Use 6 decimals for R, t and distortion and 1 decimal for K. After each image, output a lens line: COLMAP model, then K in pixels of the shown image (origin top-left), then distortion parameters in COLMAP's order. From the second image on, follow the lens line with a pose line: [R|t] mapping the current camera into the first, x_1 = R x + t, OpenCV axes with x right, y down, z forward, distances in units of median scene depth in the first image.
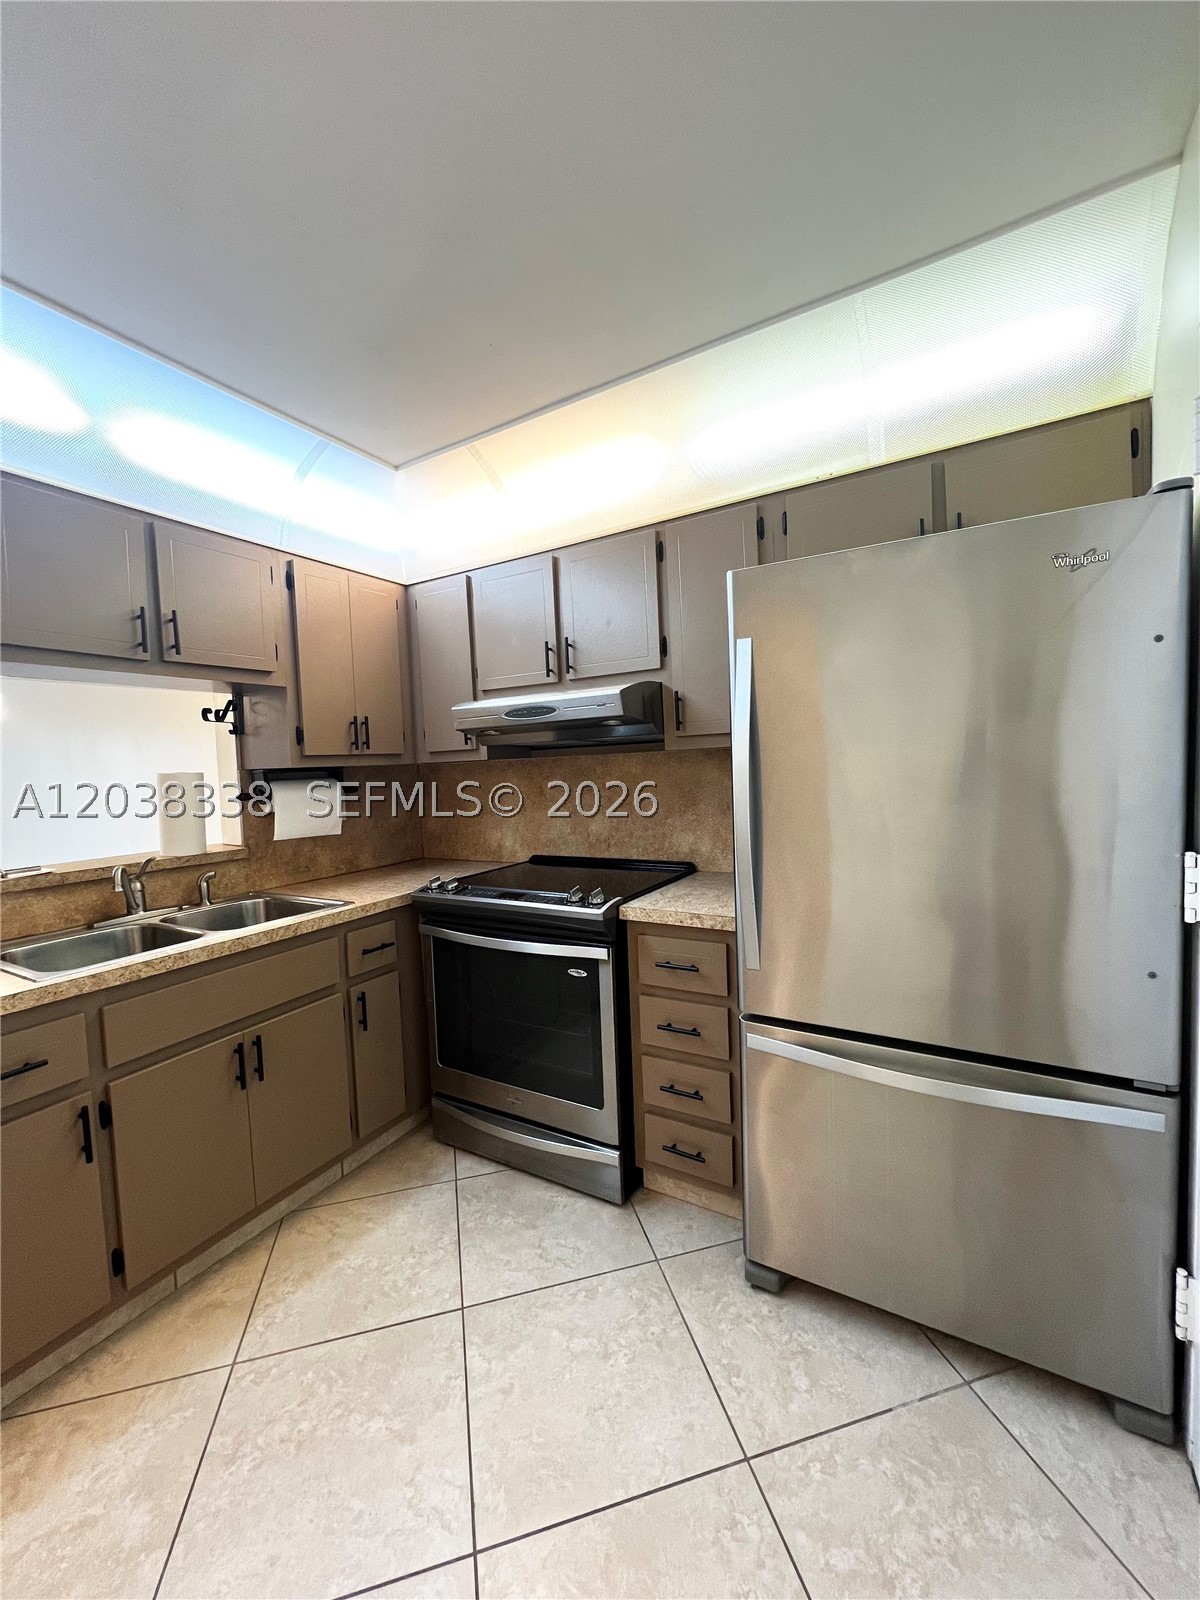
lens RADIAL K [[641.3, 0, 603.2], [0, 641.3, 794.7], [0, 0, 1]] dist [-0.001094, 0.000657]
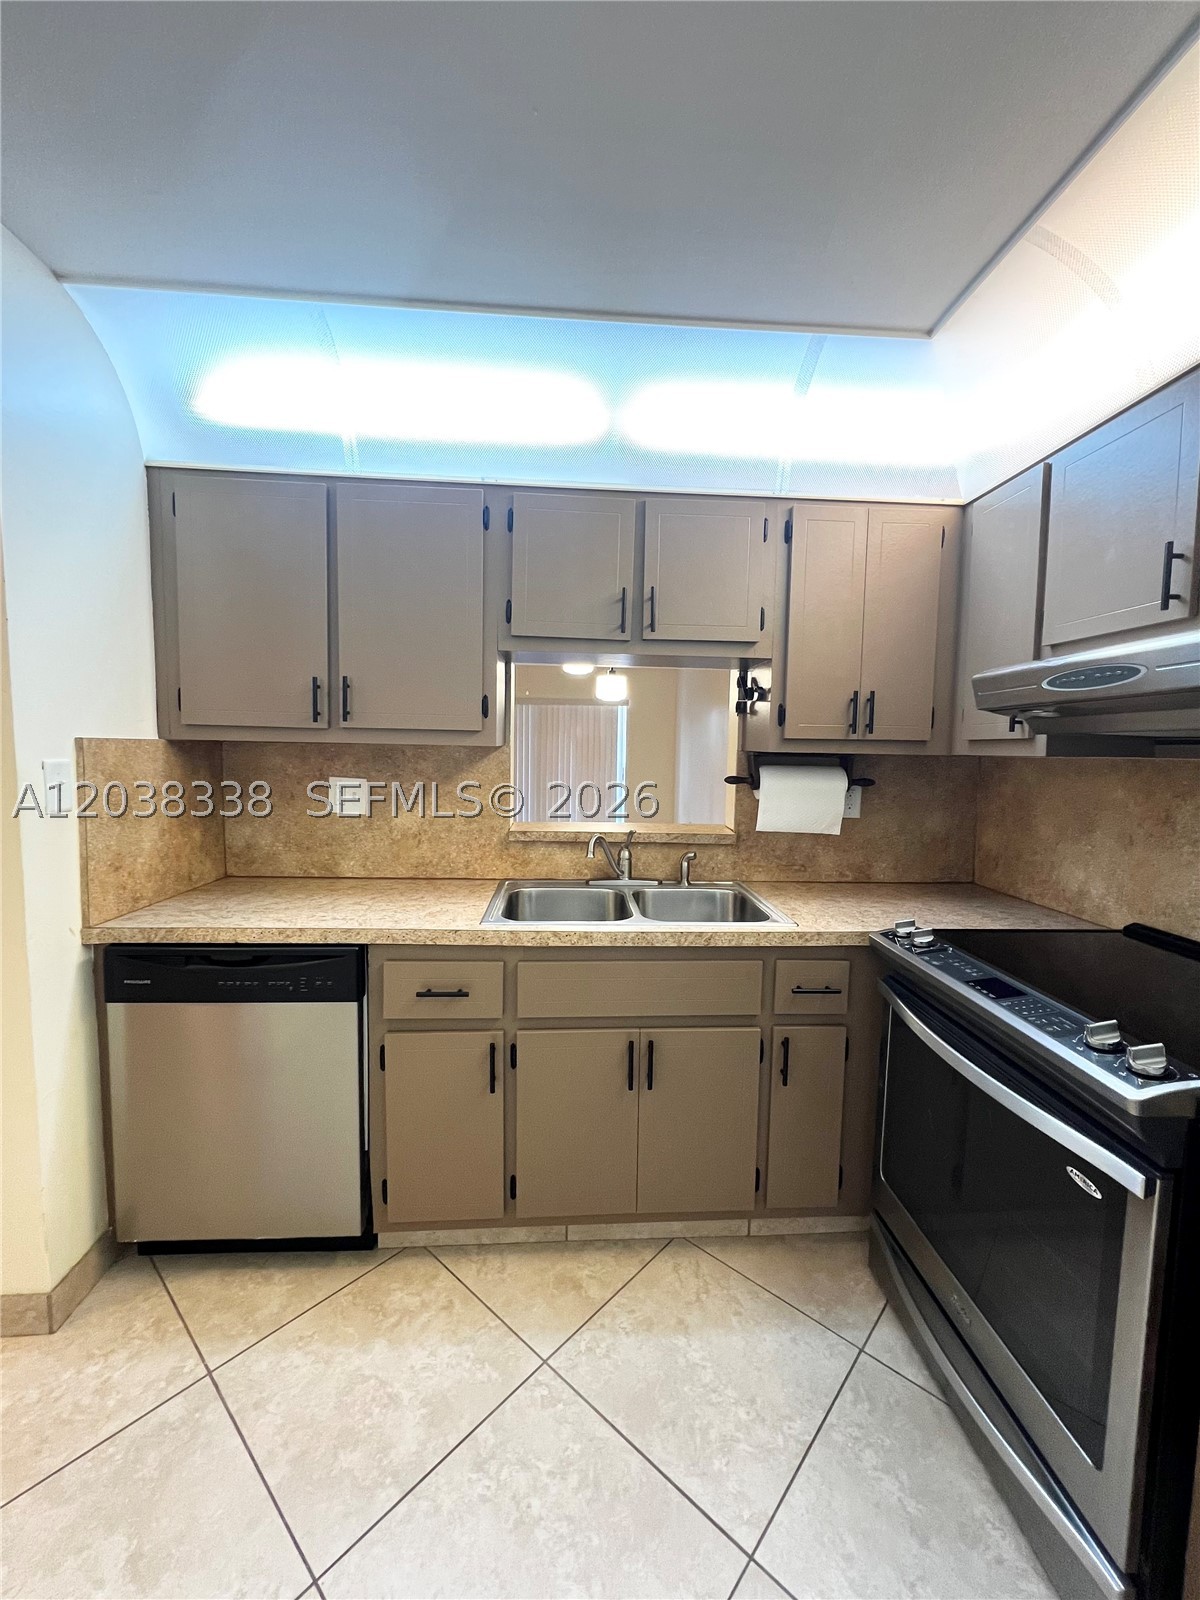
lens RADIAL K [[642.7, 0, 605.0], [0, 642.7, 795.3], [0, 0, 1]] dist [-0.002454, 0.000603]
pose [[0.552333, 0.112893, -0.825944, 0.134519], [-0.083688, 0.993291, 0.079802, -0.039627], [0.829412, 0.025045, 0.558075, 0.373323]]
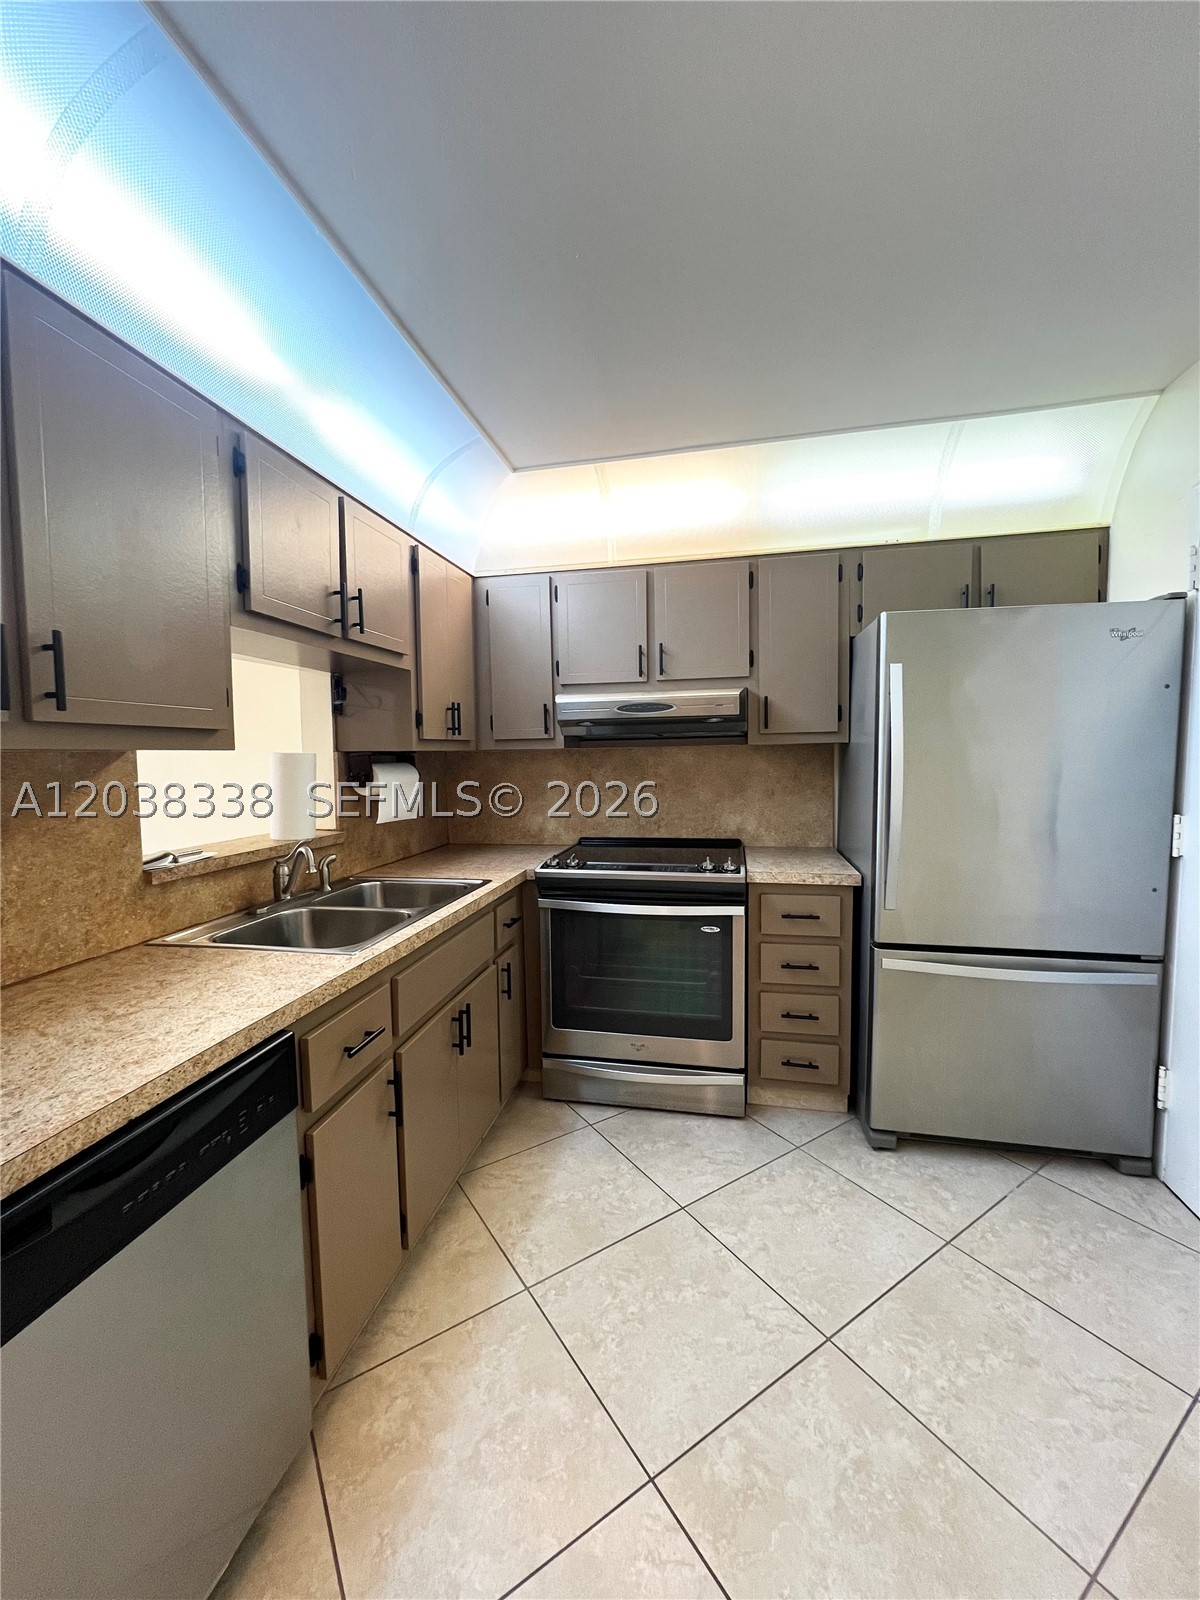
lens RADIAL K [[641.4, 0, 604.7], [0, 641.4, 794.5], [0, 0, 1]] dist [-0.001031, 0.000247]
pose [[0.946578, 0.004886, 0.322438, -0.594217], [-0.006837, 0.999965, 0.004919, 0.022298], [-0.322403, -0.006861, 0.946578, -0.060639]]
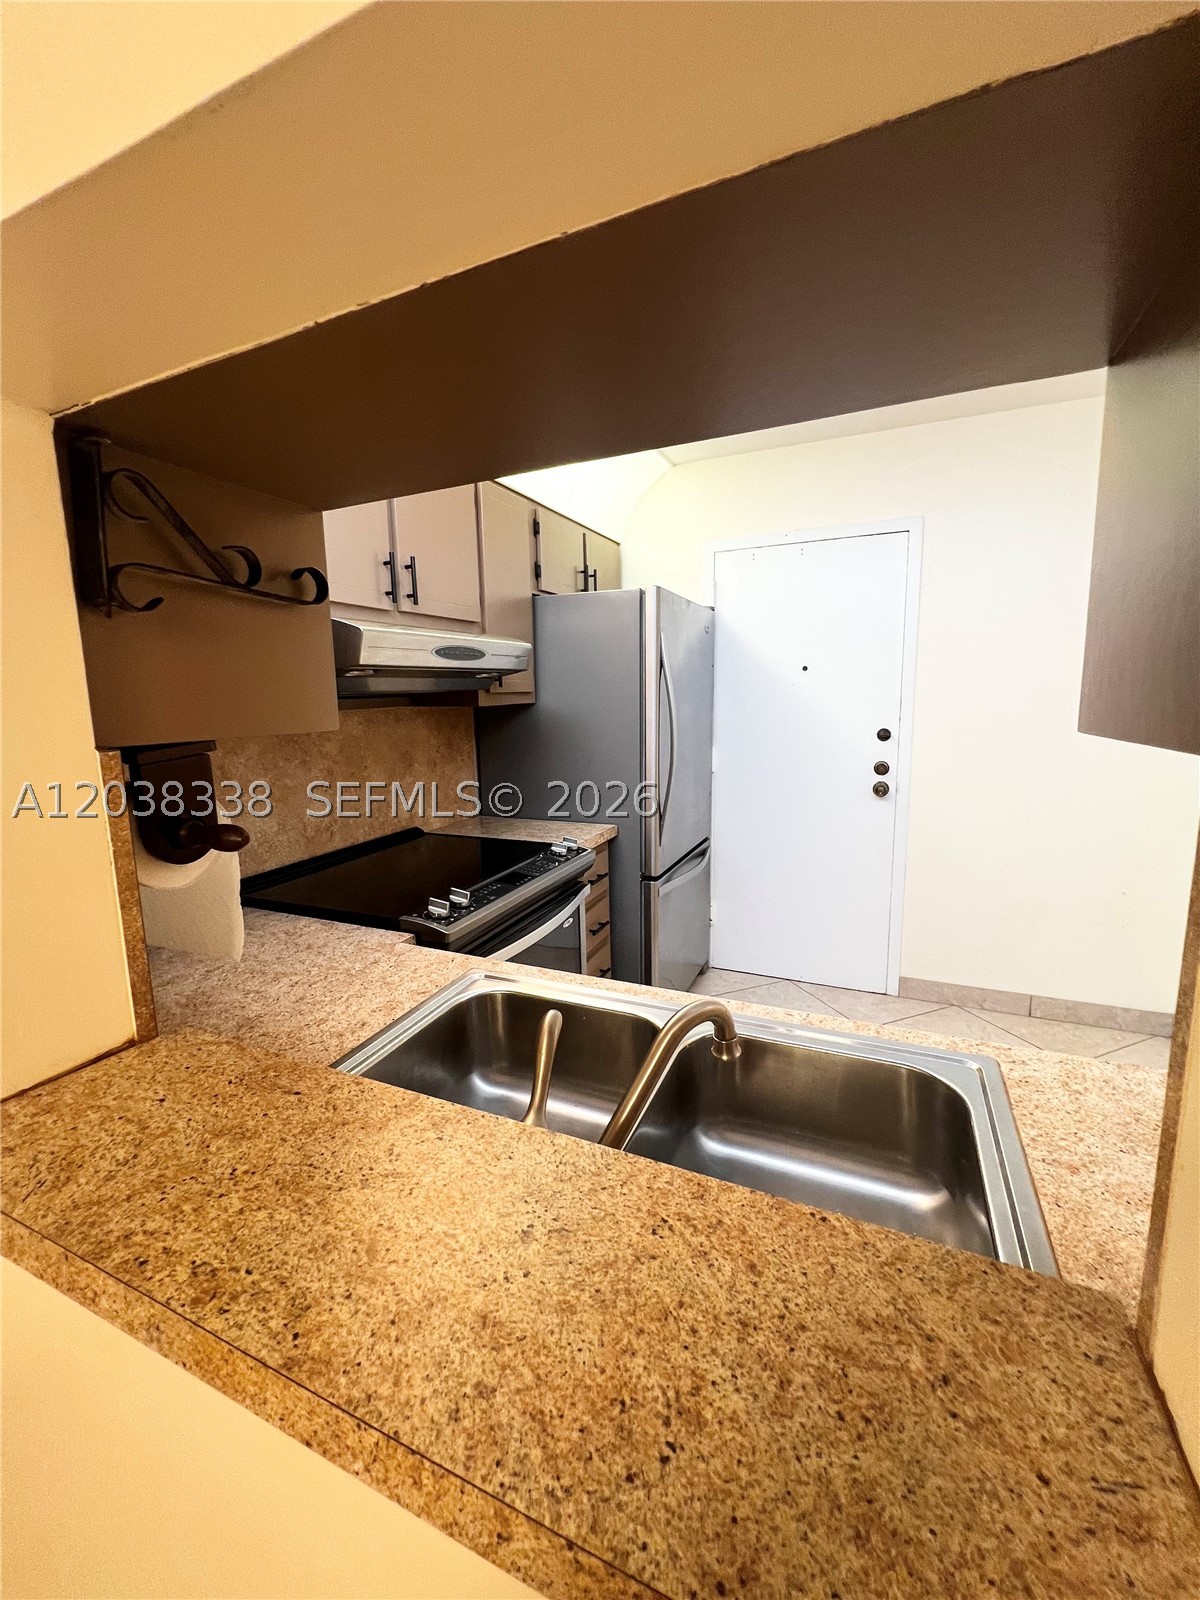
lens RADIAL K [[642.7, 0, 605.0], [0, 642.7, 795.3], [0, 0, 1]] dist [-0.002454, 0.000603]
pose [[-0.112015, -0.114432, 0.987096, -1.006288], [0.078292, 0.989243, 0.123565, -0.044038], [-0.990617, 0.091123, -0.101851, 0.999497]]
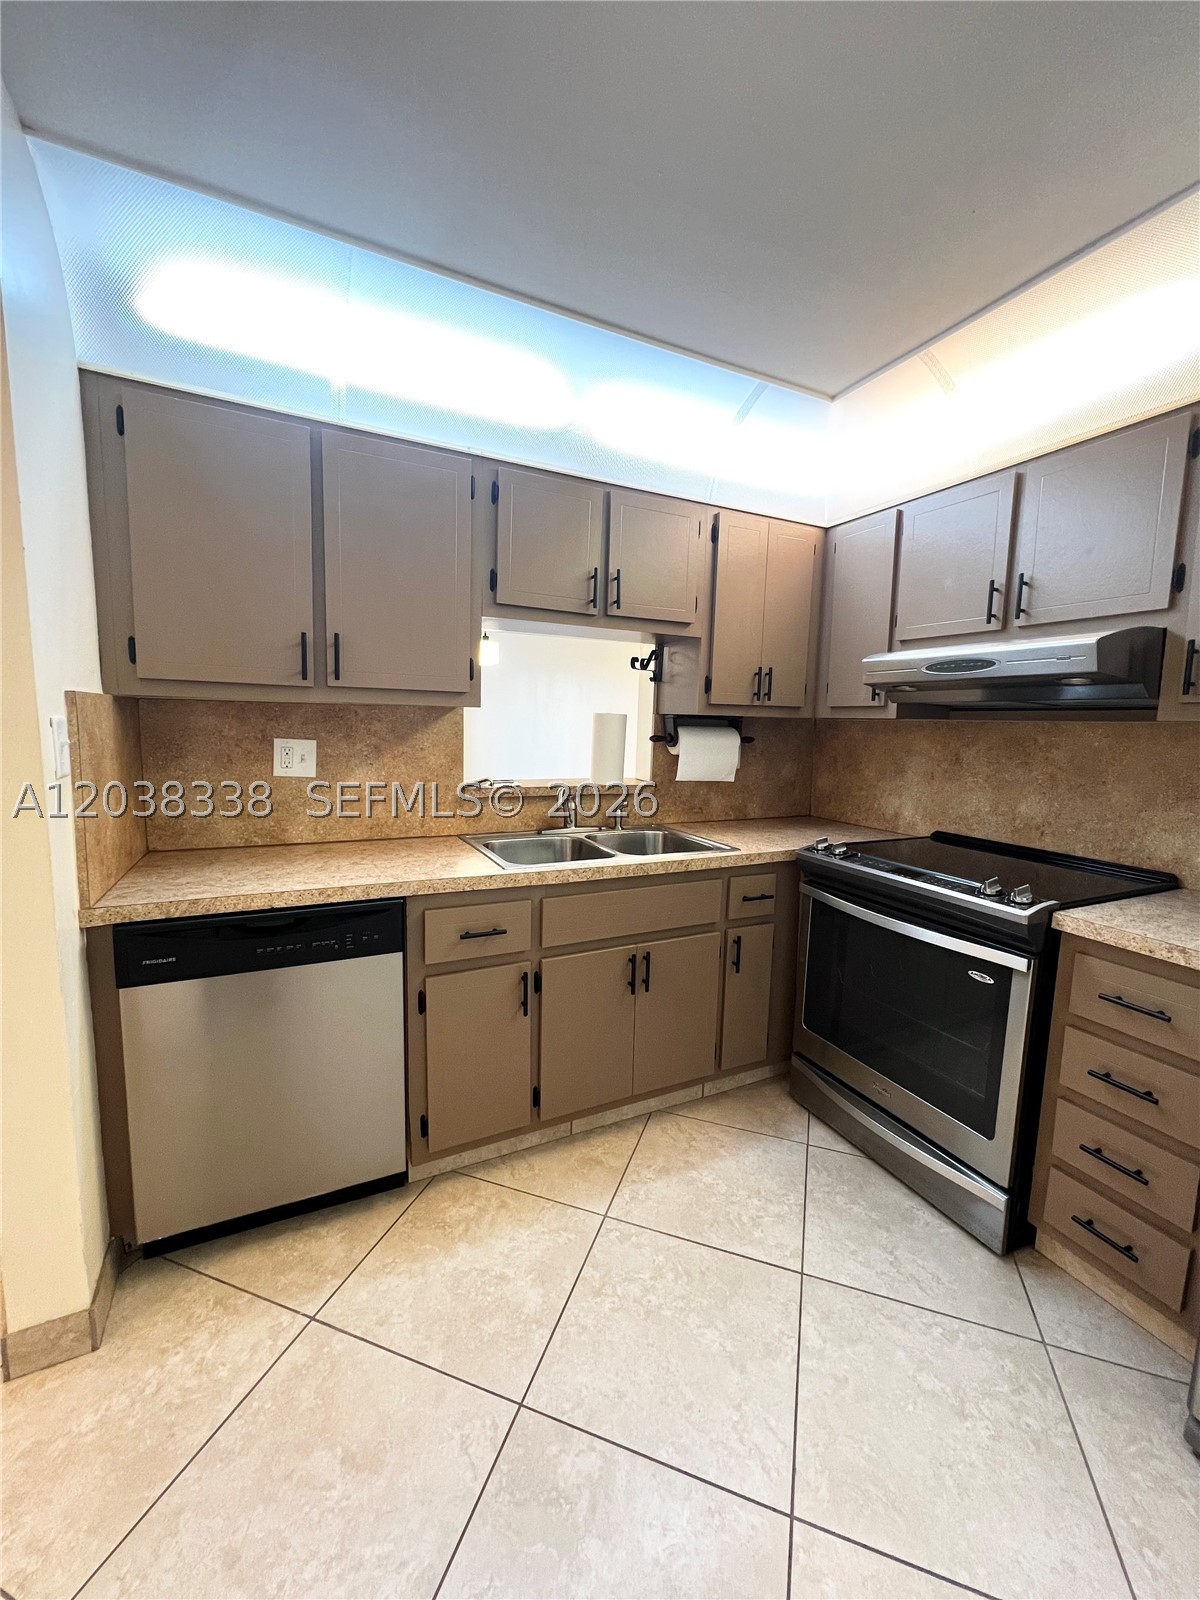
lens RADIAL K [[641.4, 0, 604.7], [0, 641.4, 794.5], [0, 0, 1]] dist [-0.001031, 0.000247]
pose [[0.830794, 0.126307, -0.542059, -0.023628], [-0.087448, 0.991436, 0.096990, -0.000602], [0.549668, -0.033176, 0.834724, 0.024962]]
